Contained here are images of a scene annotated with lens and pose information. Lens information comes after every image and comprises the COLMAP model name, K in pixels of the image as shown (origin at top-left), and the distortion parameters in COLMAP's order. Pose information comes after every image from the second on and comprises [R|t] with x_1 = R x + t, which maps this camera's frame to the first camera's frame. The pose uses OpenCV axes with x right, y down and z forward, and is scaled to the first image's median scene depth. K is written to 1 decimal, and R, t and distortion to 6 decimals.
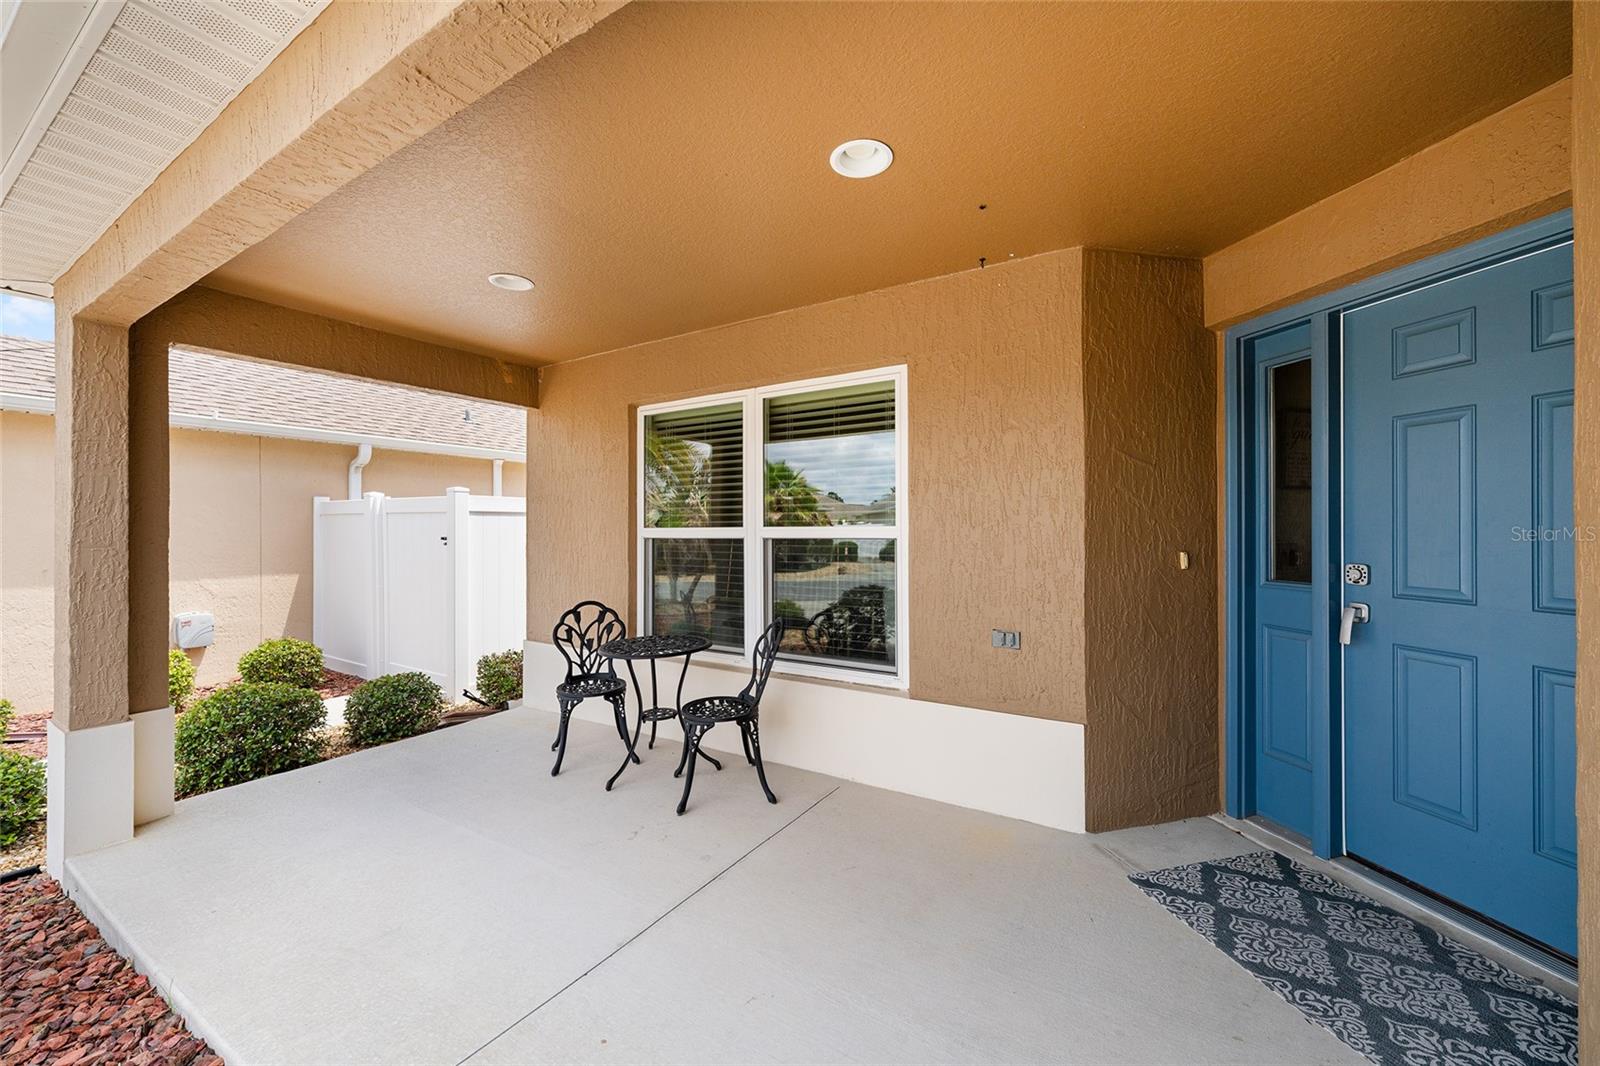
lens RADIAL K [[618.5, 0, 802.1], [0, 618.5, 529.8], [0, 0, 1]] dist [-0.000445, 0.000116]
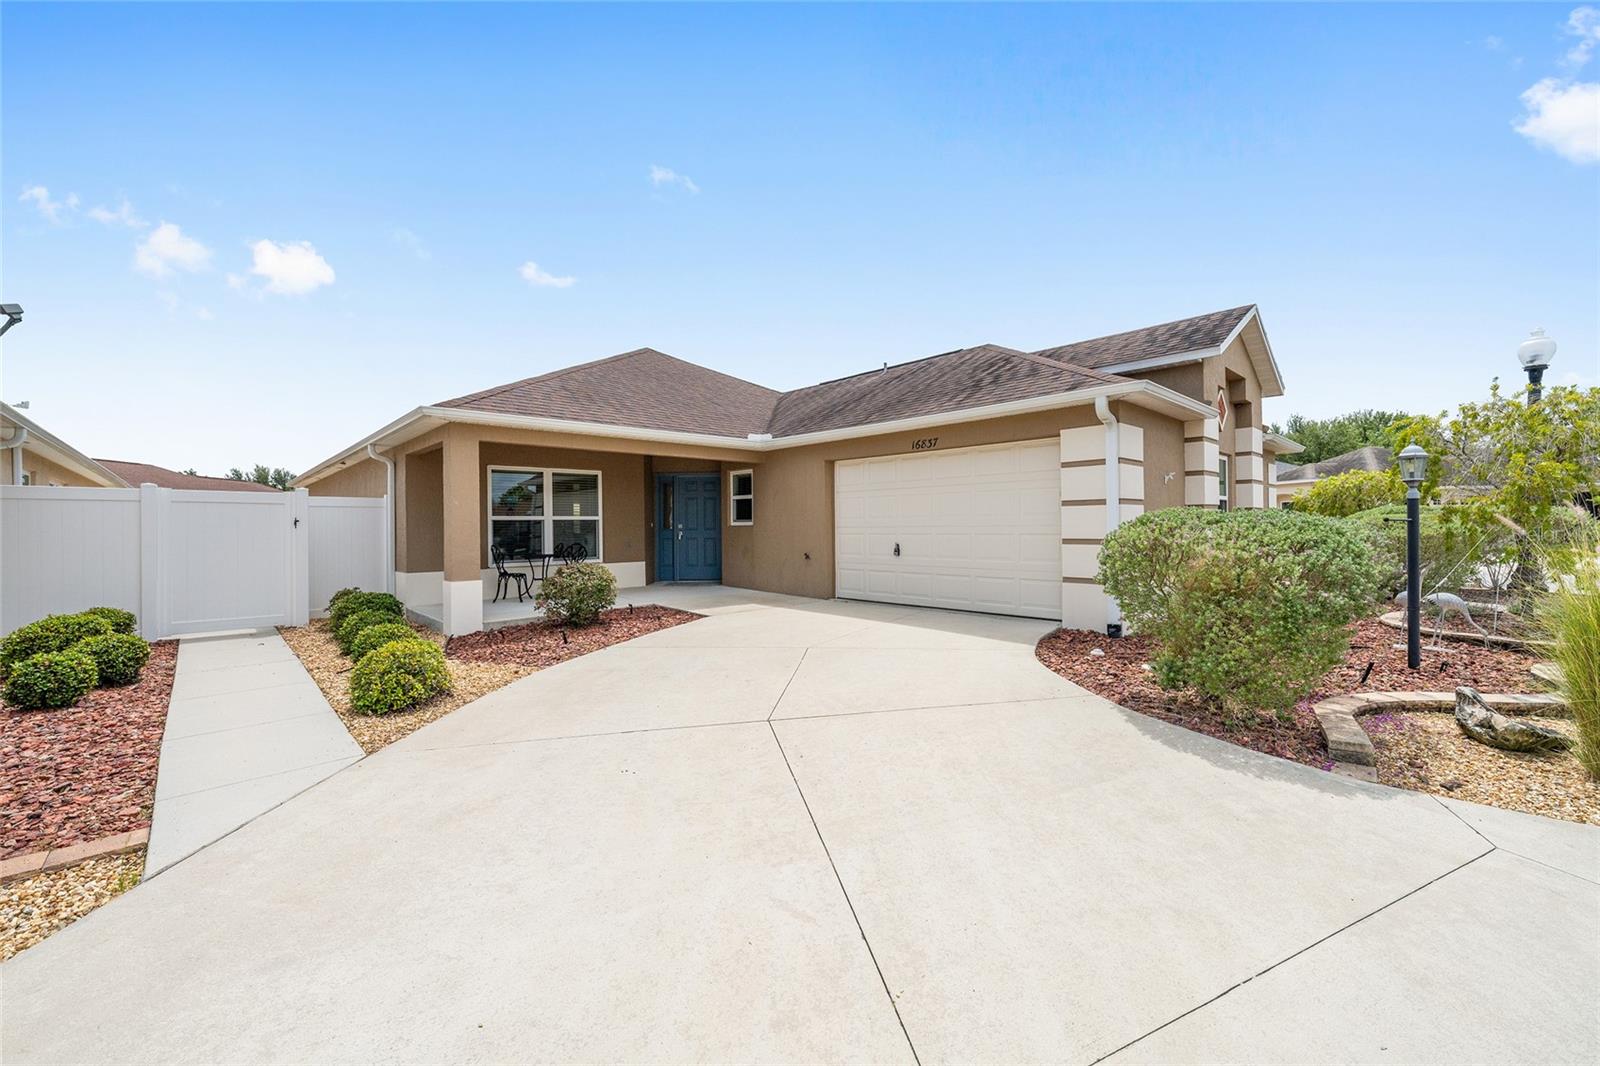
lens RADIAL K [[630.6, 0, 800.0], [0, 630.6, 533.0], [0, 0, 1]] dist [-0.000383, -0.000070]
pose [[0.255581, -0.006139, 0.966768, -3.417159], [0.004805, 0.999976, 0.005079, 0.089221], [-0.966776, 0.003347, 0.255605, -1.157223]]
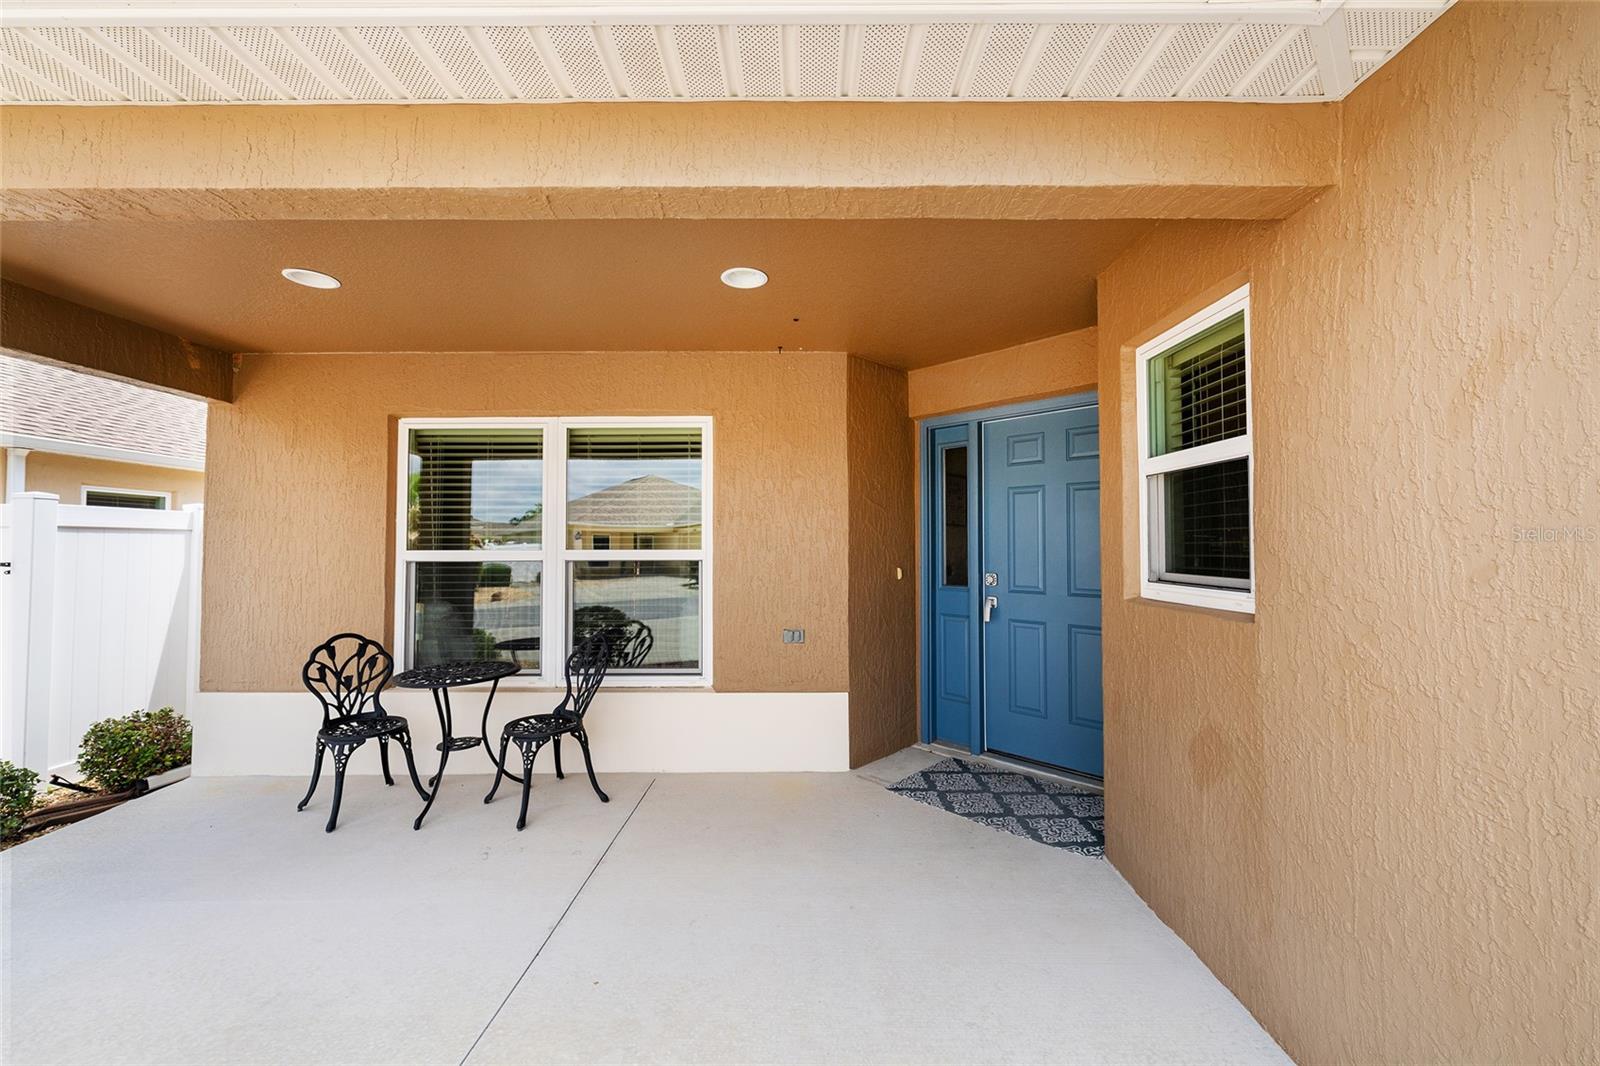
lens RADIAL K [[630.6, 0, 800.0], [0, 630.6, 533.0], [0, 0, 1]] dist [-0.000383, -0.000070]
pose [[0.852270, 0.012743, 0.522947, -0.366483], [-0.000975, 0.999740, -0.022772, -0.011975], [-0.523101, 0.018898, 0.852061, -0.155232]]
